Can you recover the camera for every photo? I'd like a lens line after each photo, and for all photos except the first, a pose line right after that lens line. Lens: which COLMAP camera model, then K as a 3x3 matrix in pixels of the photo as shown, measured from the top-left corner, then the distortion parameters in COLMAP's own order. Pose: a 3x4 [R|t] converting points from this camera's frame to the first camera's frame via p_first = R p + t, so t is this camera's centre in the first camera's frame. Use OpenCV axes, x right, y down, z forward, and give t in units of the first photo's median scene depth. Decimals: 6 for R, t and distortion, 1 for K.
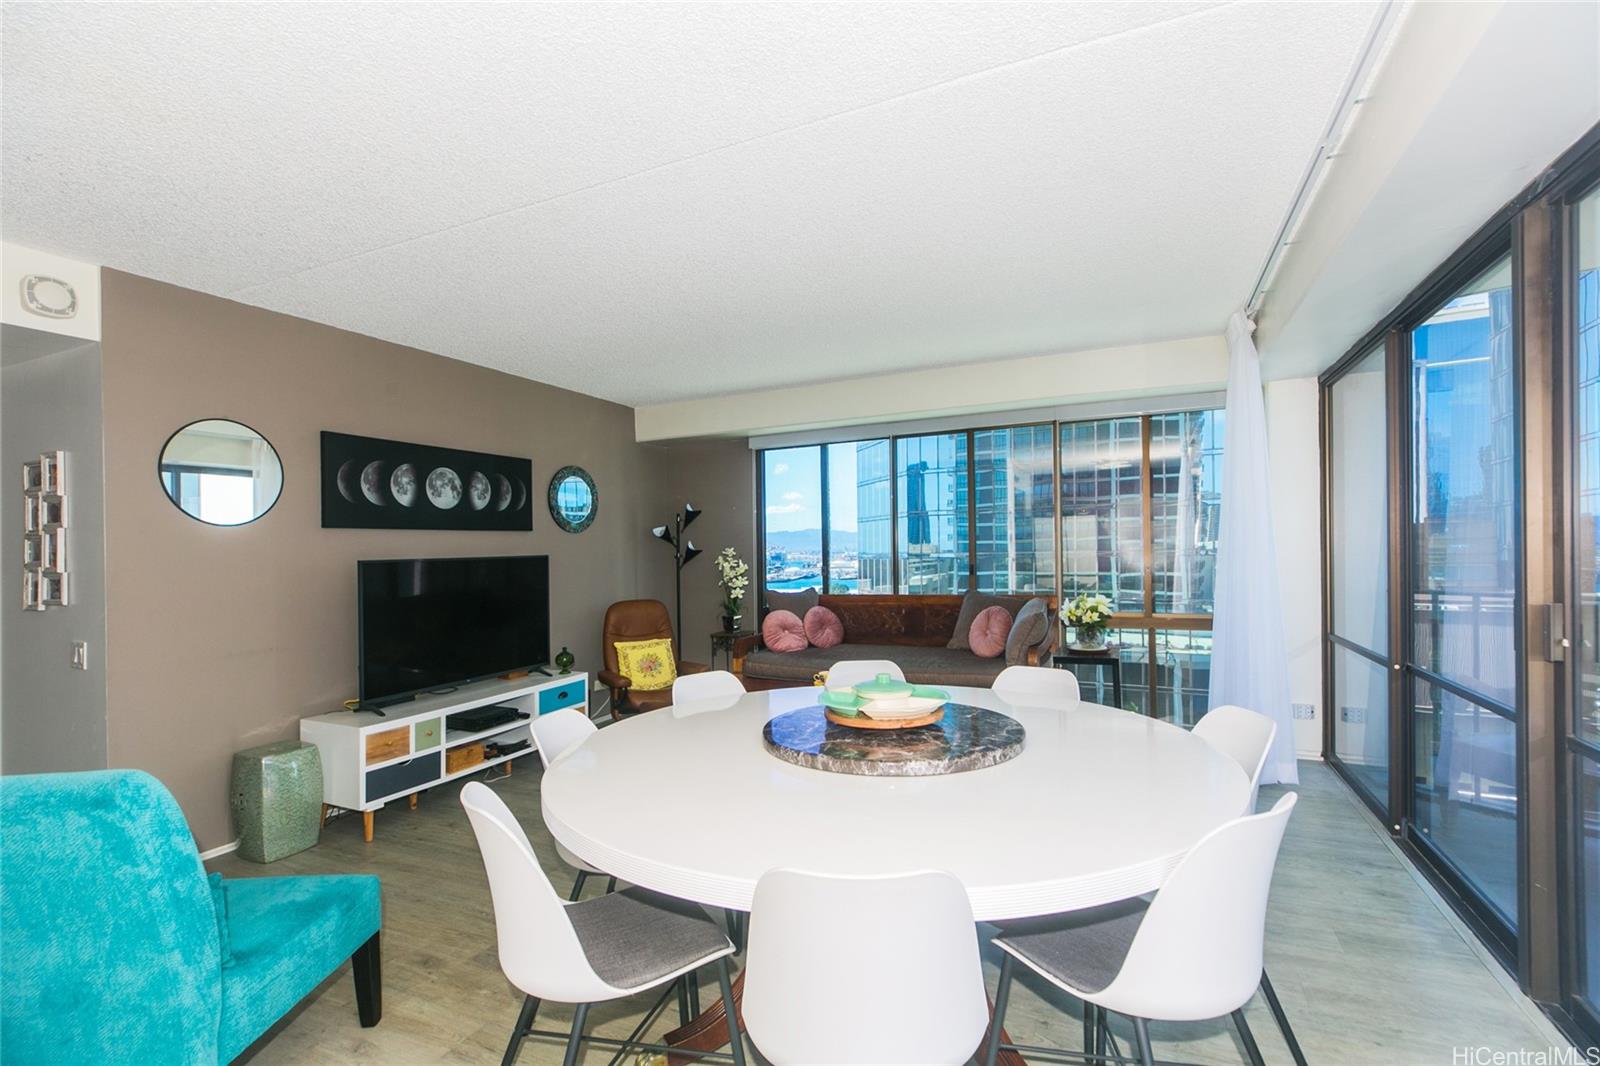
lens RADIAL K [[725.2, 0, 812.0], [0, 725.2, 546.0], [0, 0, 1]] dist [0.012806, -0.006527]
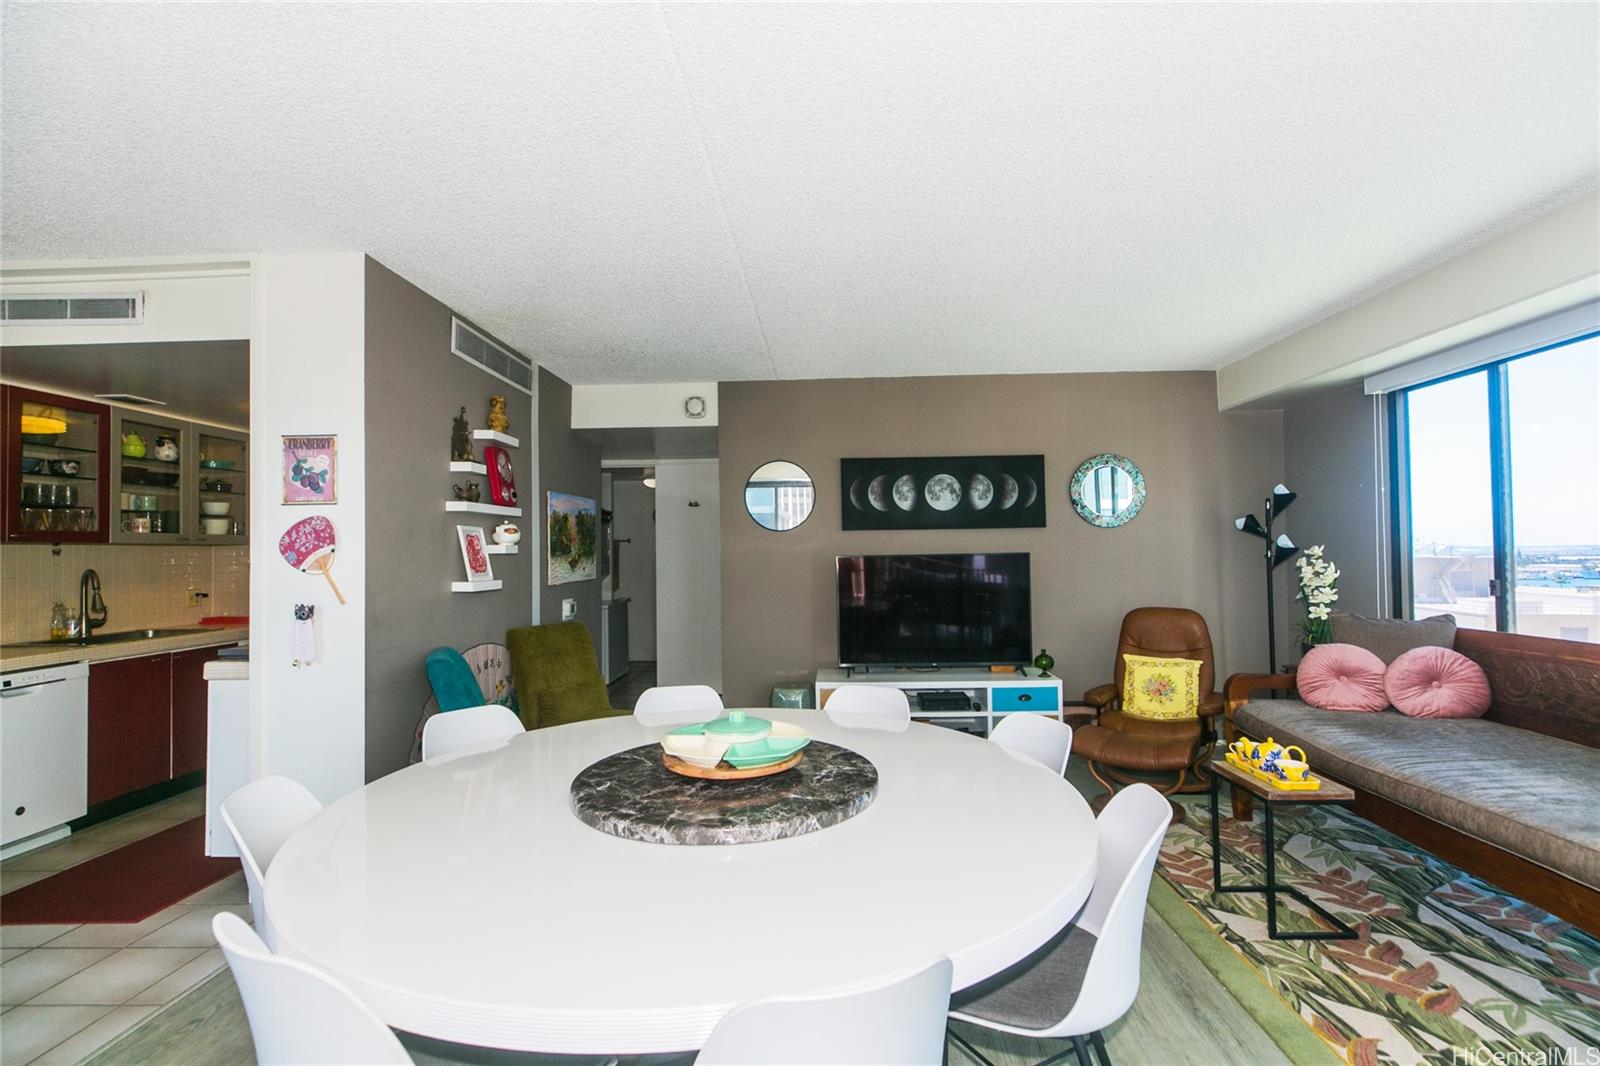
lens RADIAL K [[725.2, 0, 805.2], [0, 725.2, 531.6], [0, 0, 1]] dist [0.012806, -0.006527]
pose [[0.367400, -0.005352, -0.930047, 0.427483], [0.007975, 0.999965, -0.002604, -0.015346], [0.930029, -0.006460, 0.367430, 0.349351]]
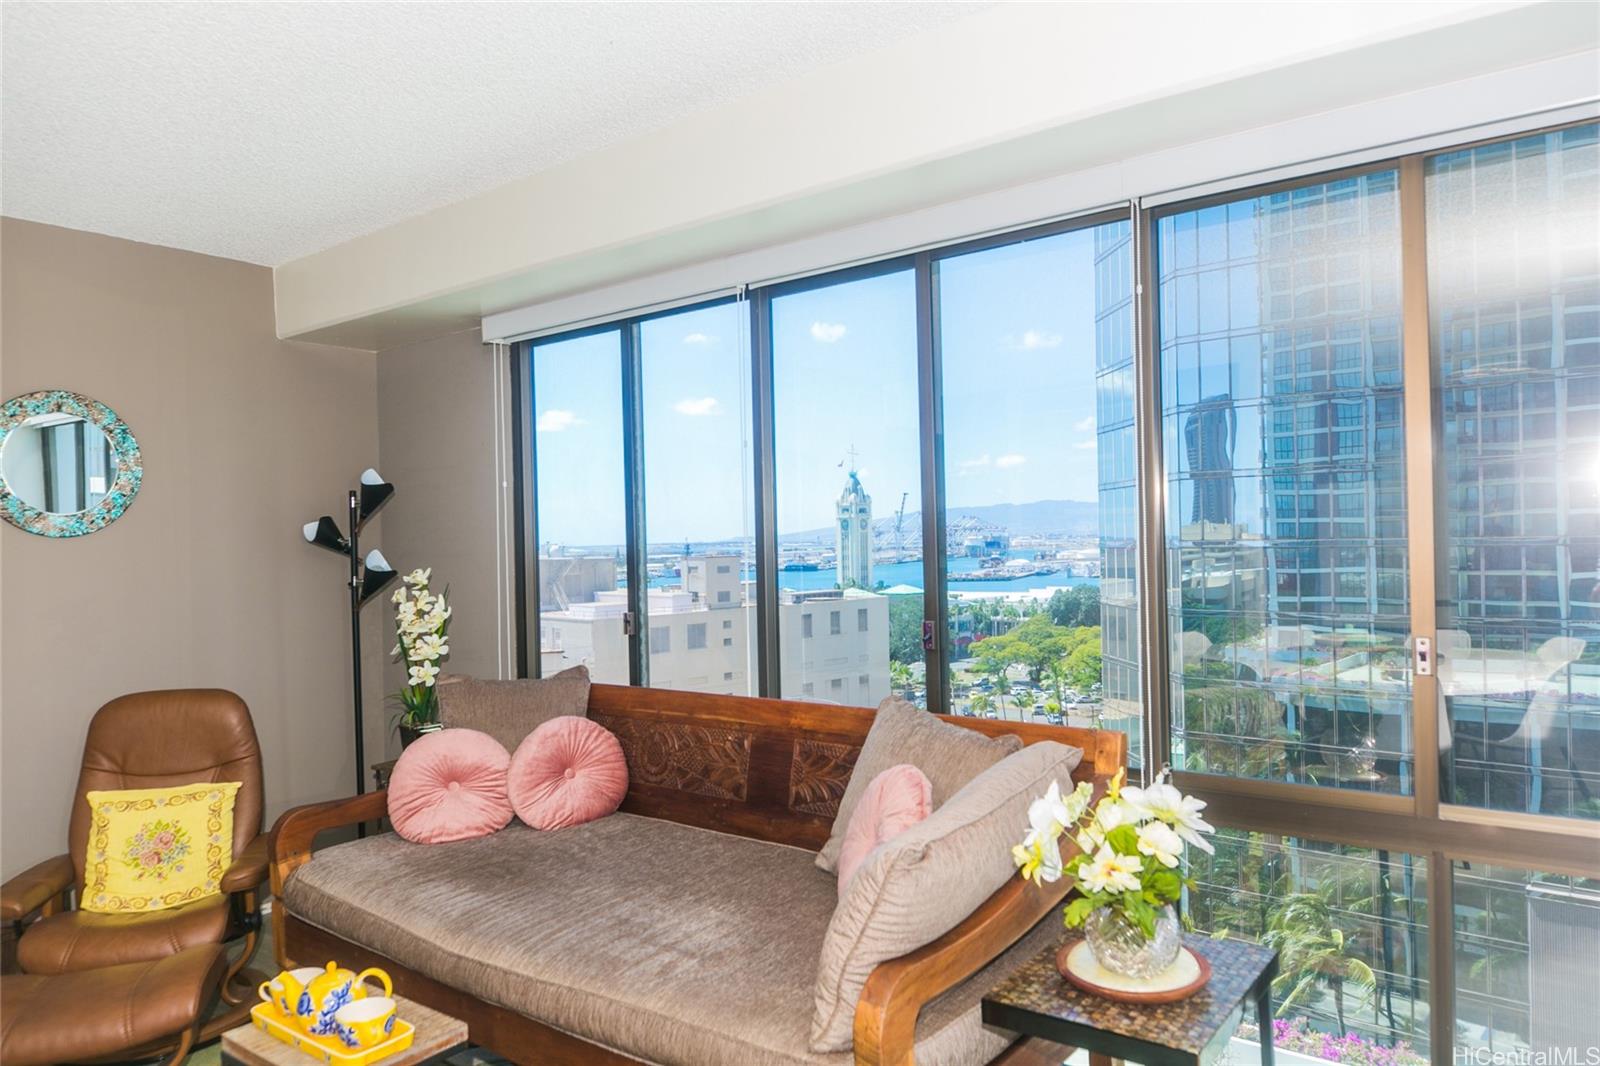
lens RADIAL K [[1064.8, 0, 816.7], [0, 1064.8, 530.8], [0, 0, 1]] dist [0.001499, -0.014316]
pose [[0.972289, -0.002552, -0.233770, 0.325526], [0.004008, 0.999975, 0.005751, -0.027723], [0.233749, -0.006528, 0.972275, 0.518710]]
